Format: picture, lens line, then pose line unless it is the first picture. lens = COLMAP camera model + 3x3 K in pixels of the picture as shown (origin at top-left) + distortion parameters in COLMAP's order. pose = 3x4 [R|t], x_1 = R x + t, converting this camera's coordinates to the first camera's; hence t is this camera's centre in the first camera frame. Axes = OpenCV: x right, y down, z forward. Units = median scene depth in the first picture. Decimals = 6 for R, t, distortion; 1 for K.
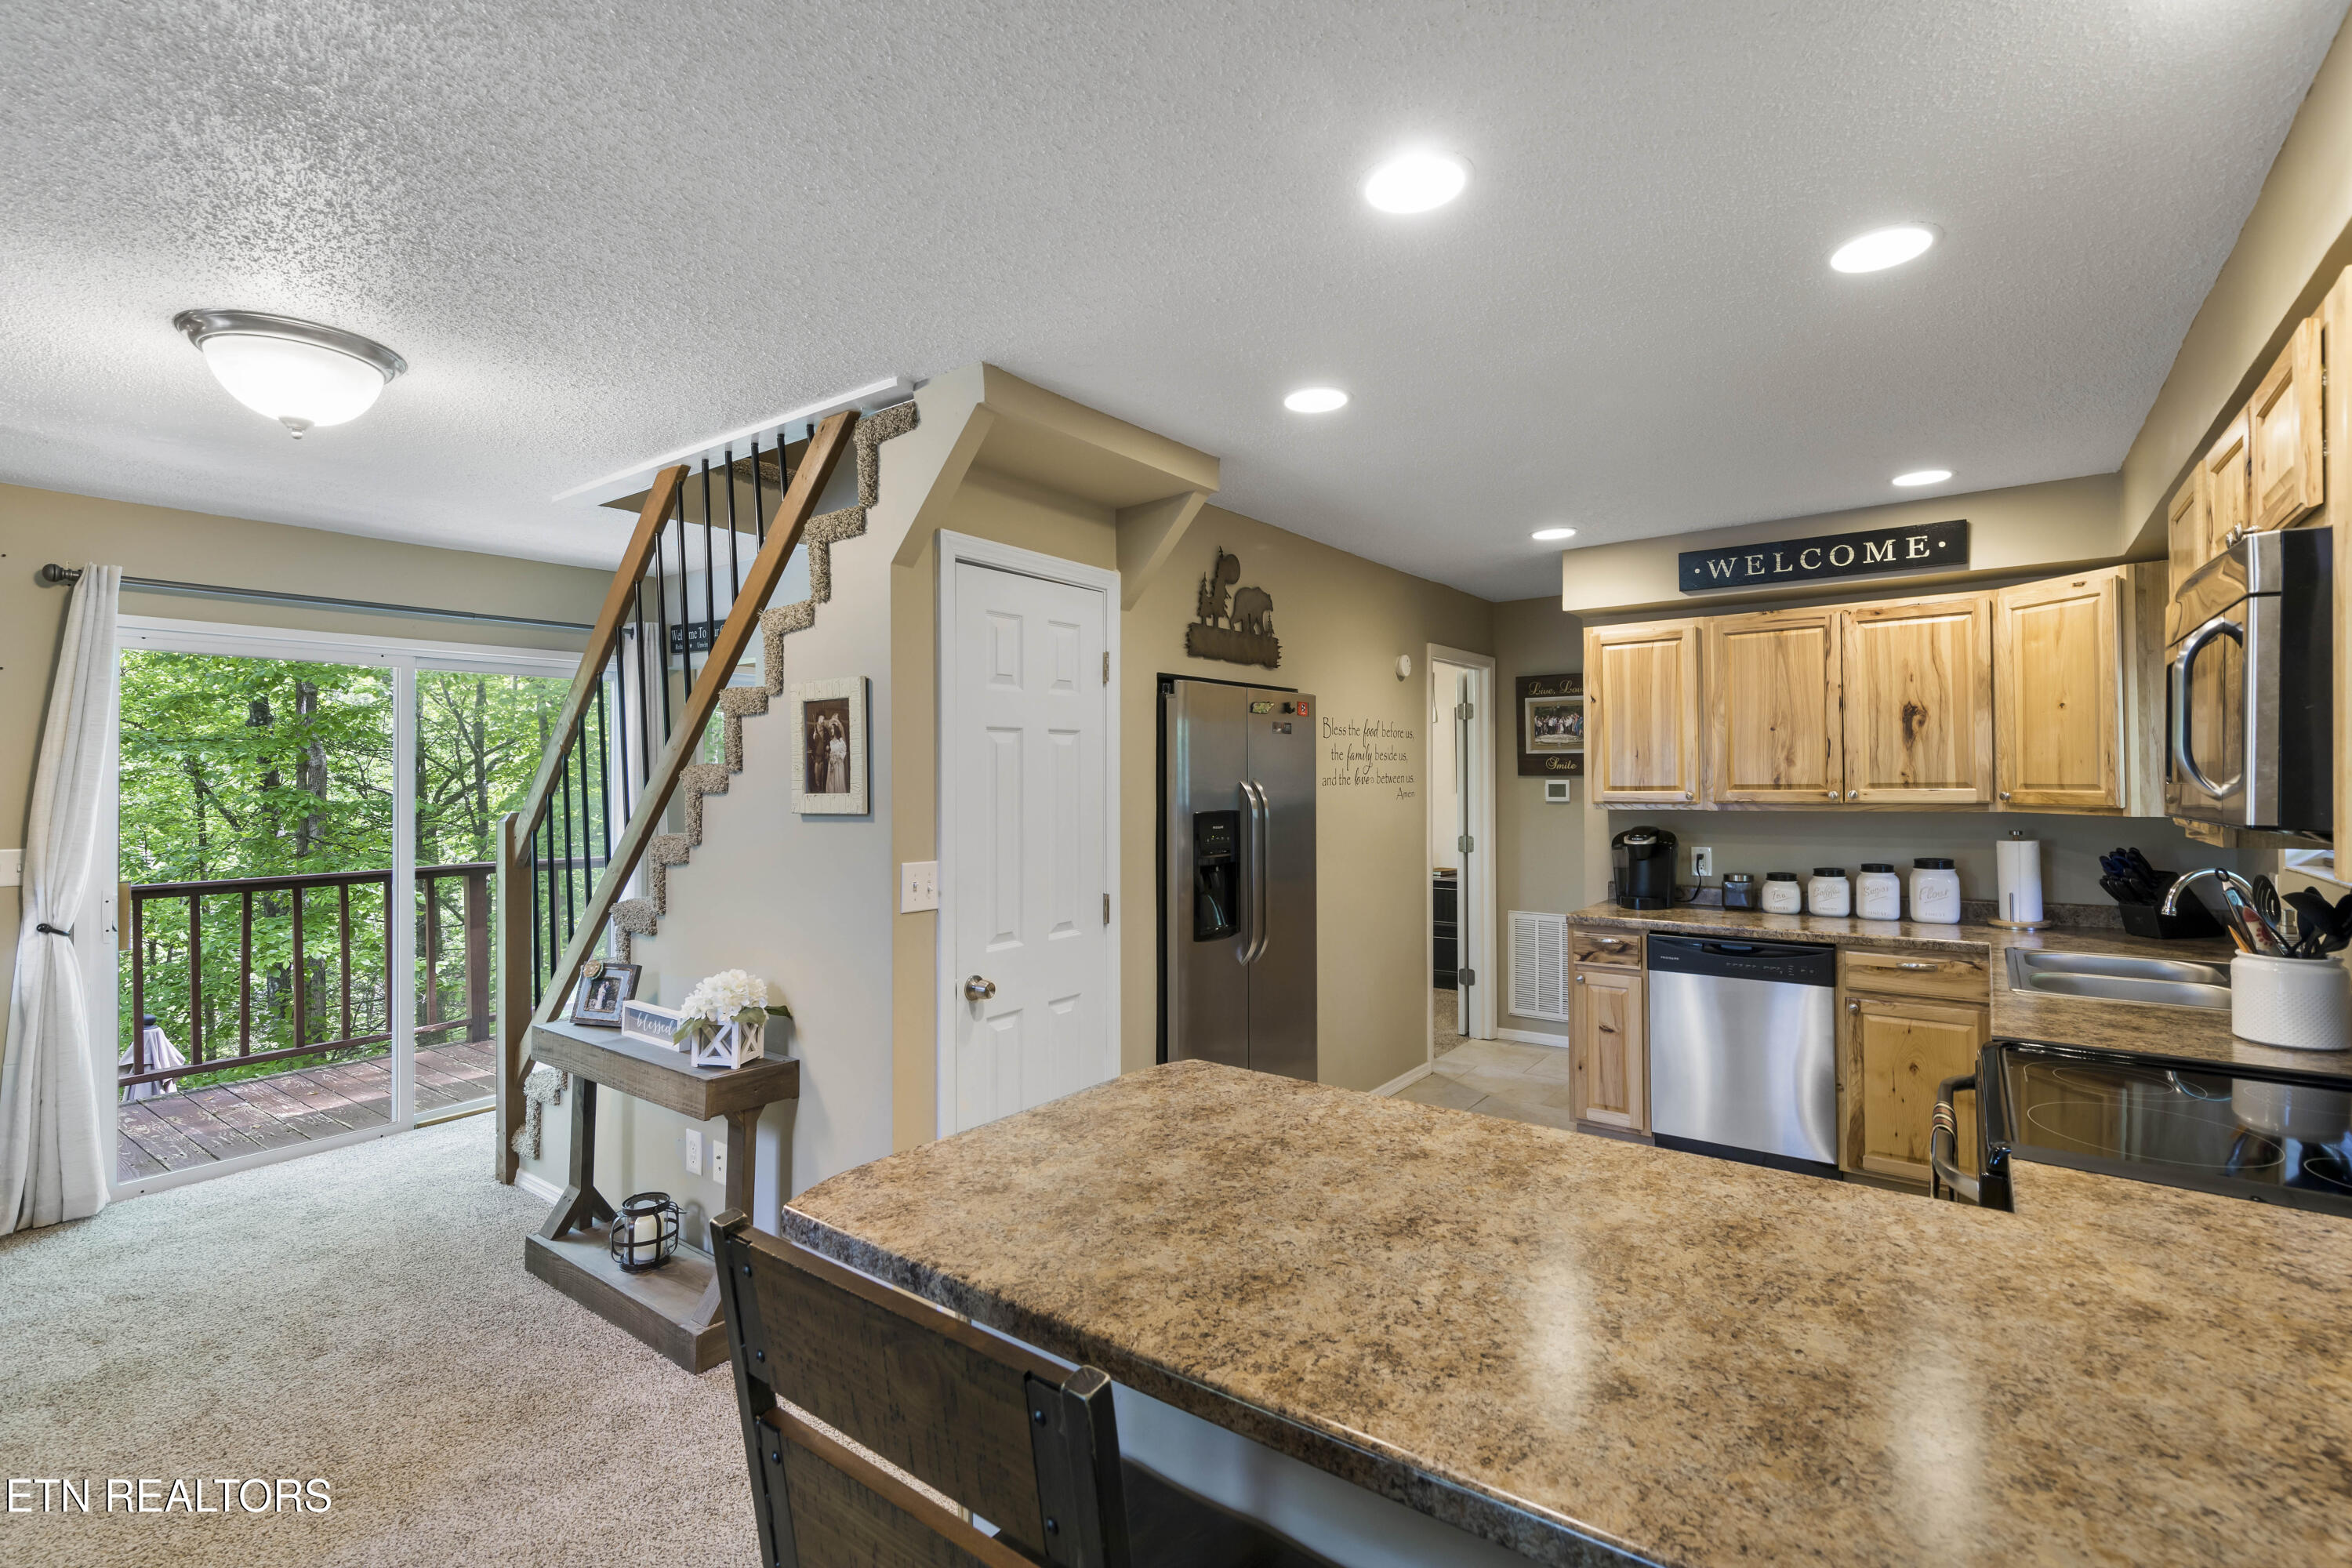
lens RADIAL K [[1073.2, 0, 1162.5], [0, 1073.2, 783.5], [0, 0, 1]] dist [0.008820, -0.001658]
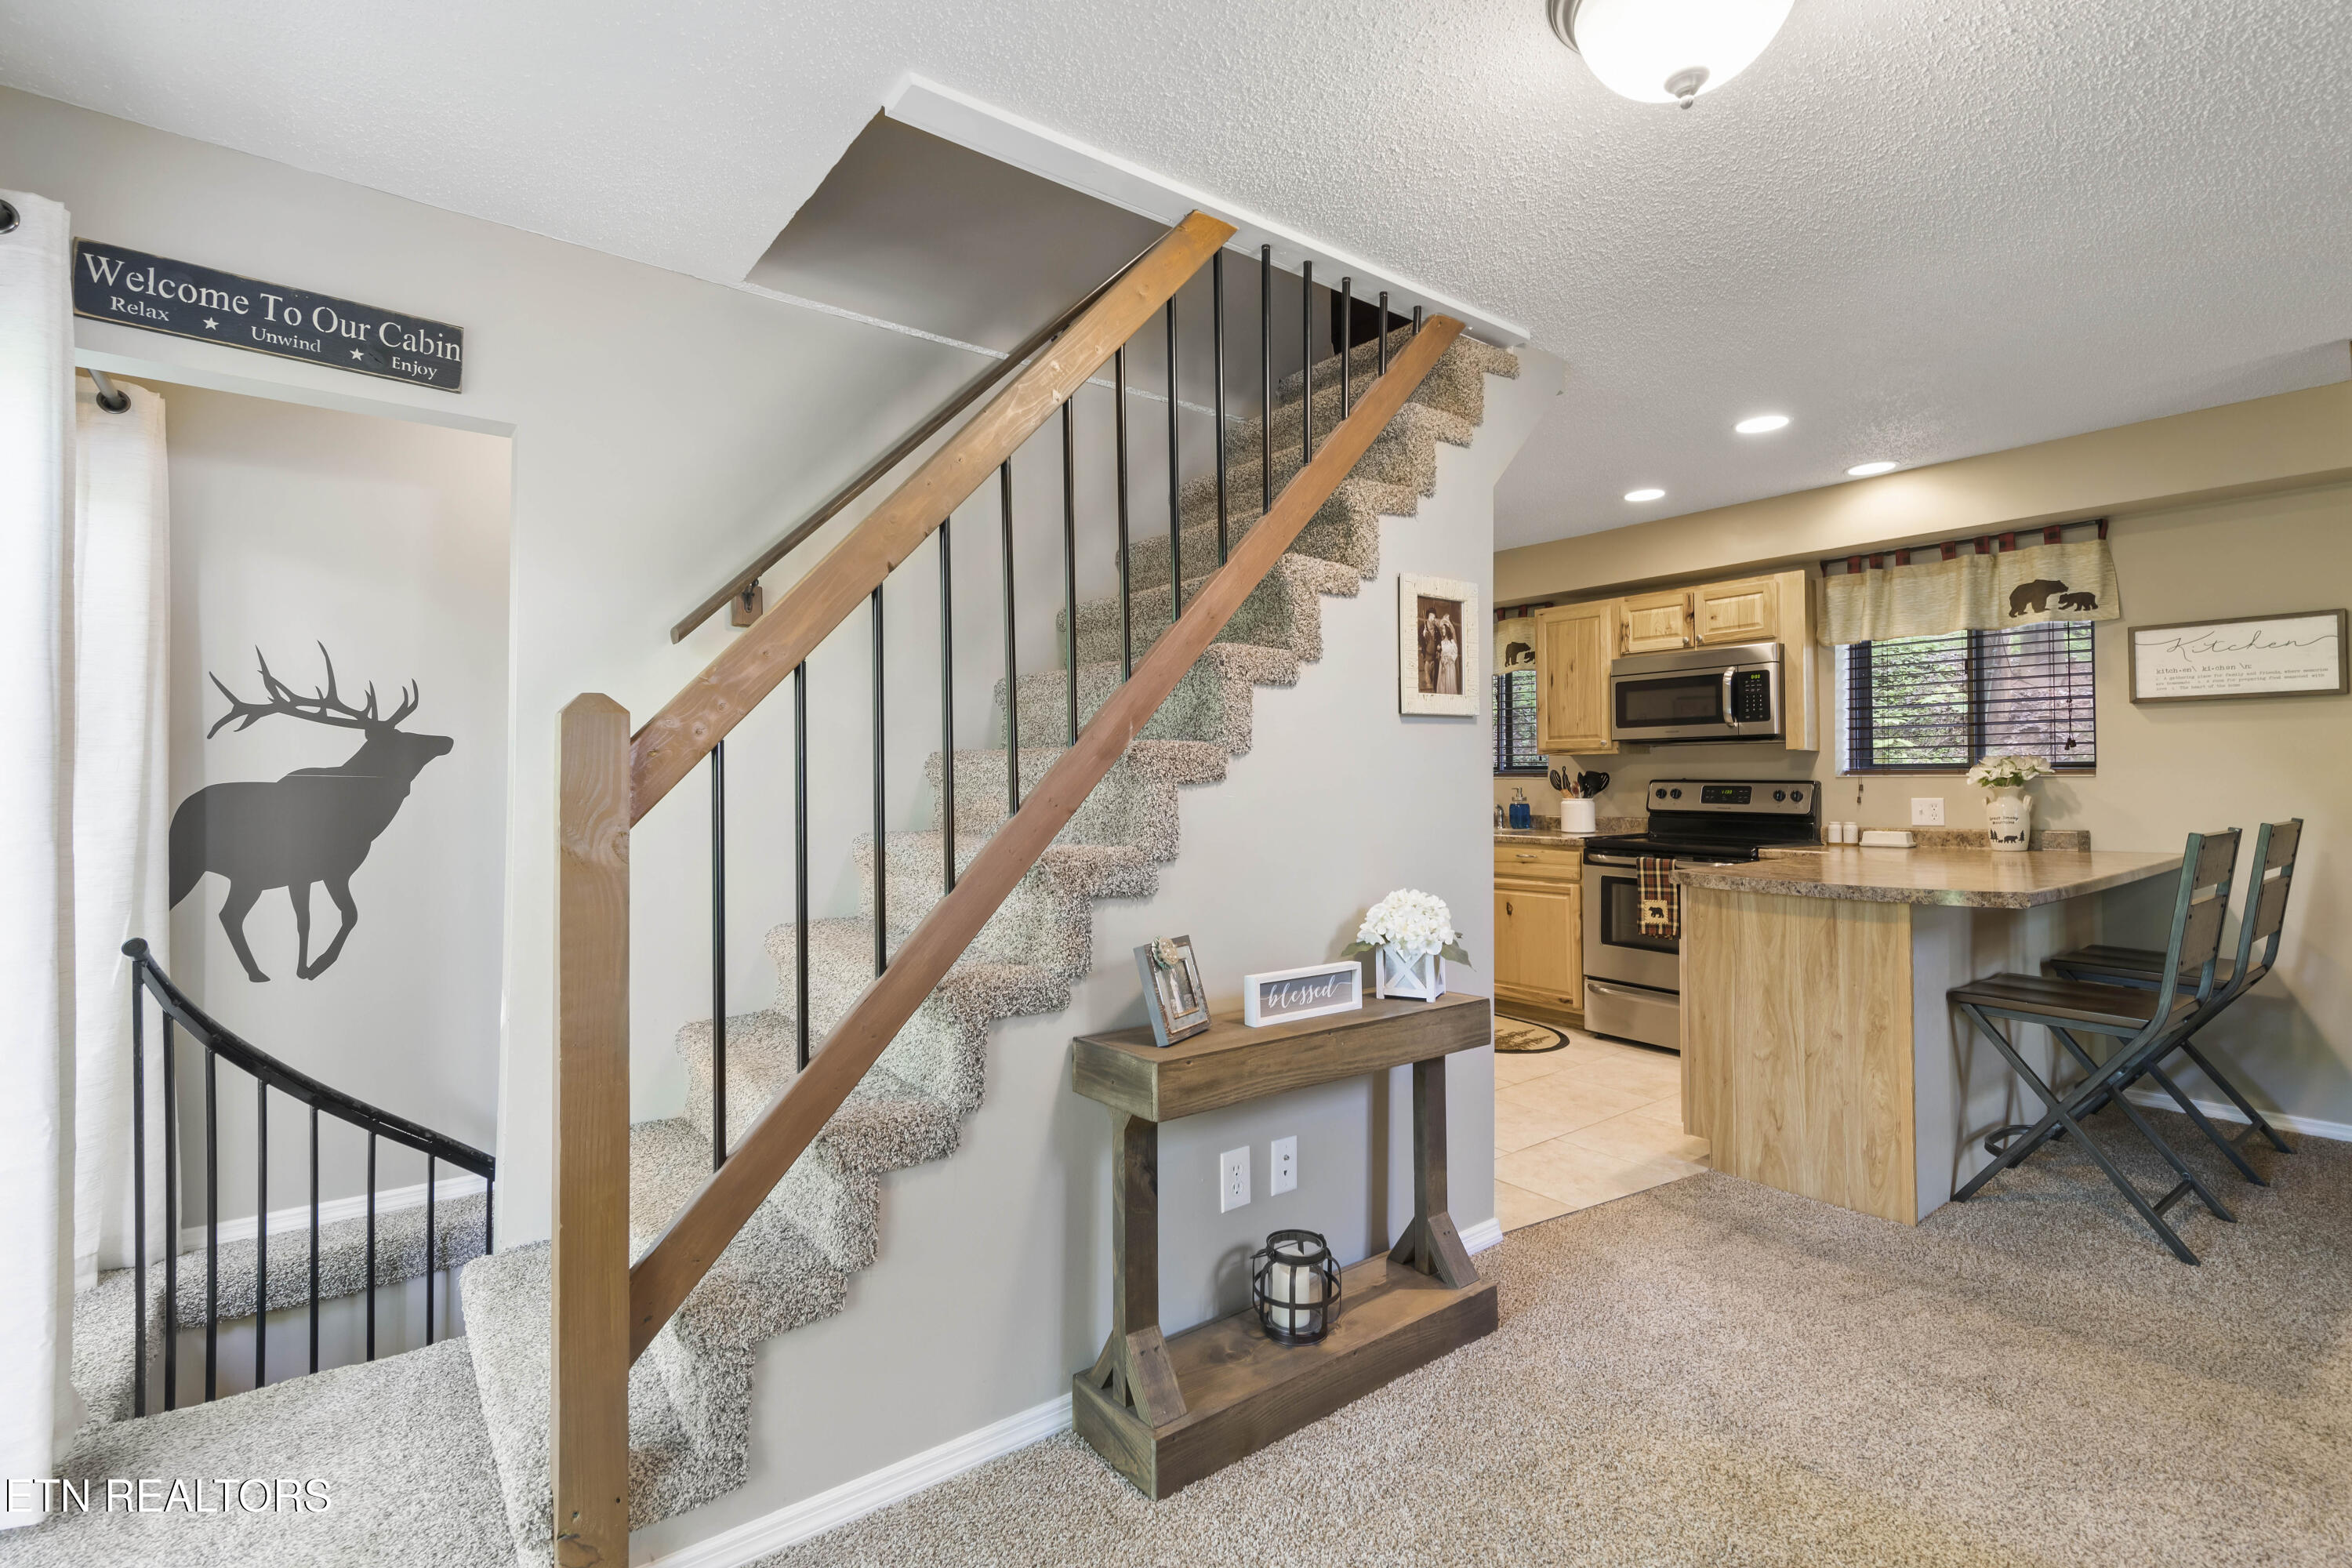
lens RADIAL K [[1073.2, 0, 1181.1], [0, 1073.2, 760.1], [0, 0, 1]] dist [0.008820, -0.001658]
pose [[0.262543, 0.017380, 0.964764, -0.936469], [0.009704, 0.999740, -0.020650, 0.062232], [-0.964871, 0.014783, 0.262306, 0.690607]]
